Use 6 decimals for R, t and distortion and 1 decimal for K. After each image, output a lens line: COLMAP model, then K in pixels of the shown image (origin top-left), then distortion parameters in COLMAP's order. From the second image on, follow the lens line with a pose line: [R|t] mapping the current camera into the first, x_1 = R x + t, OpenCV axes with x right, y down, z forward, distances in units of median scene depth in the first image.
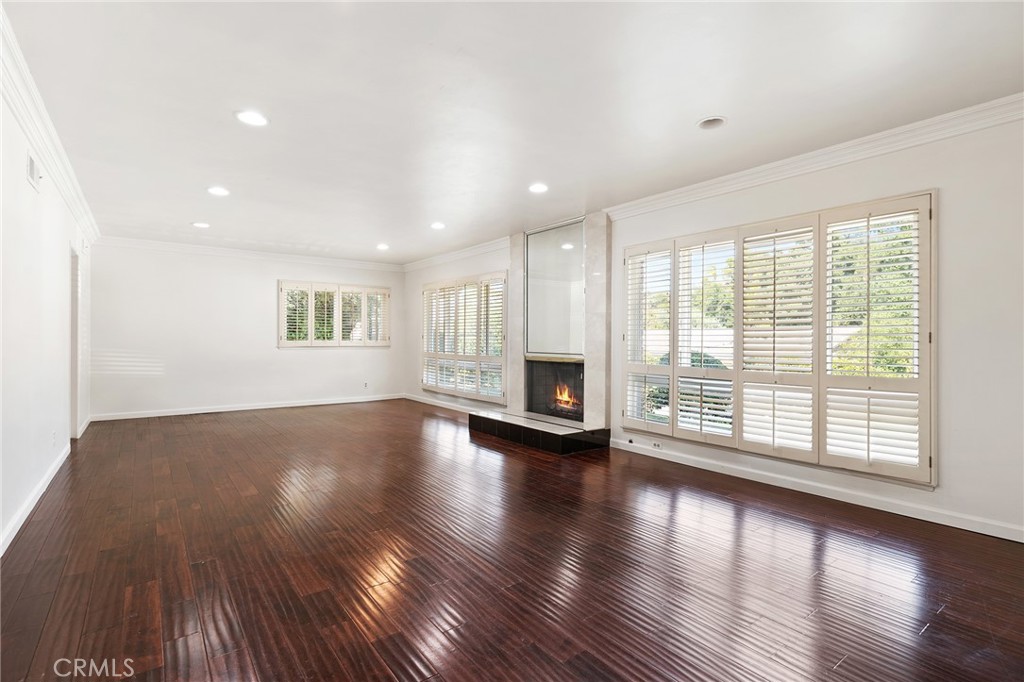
lens RADIAL K [[462.8, 0, 512.9], [0, 462.8, 341.0], [0, 0, 1]] dist [0.011624, -0.003917]
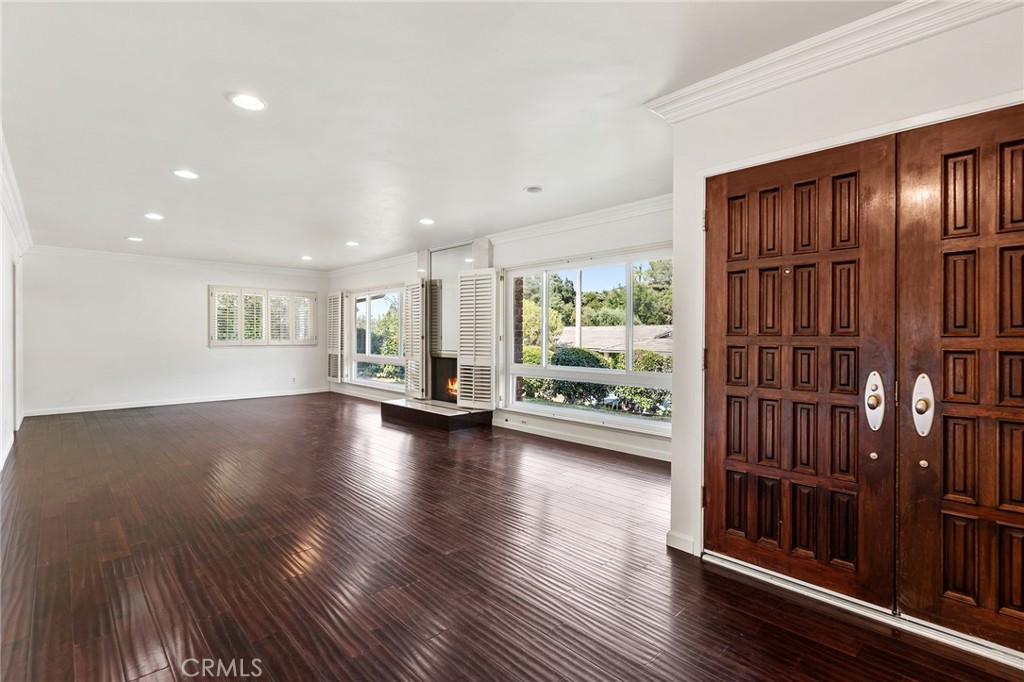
lens RADIAL K [[462.8, 0, 512.5], [0, 462.8, 338.7], [0, 0, 1]] dist [0.011624, -0.003917]
pose [[0.994117, -0.004136, 0.108233, 0.122098], [0.003451, 0.999973, 0.006523, -0.013241], [-0.108257, -0.006111, 0.994104, -0.236081]]
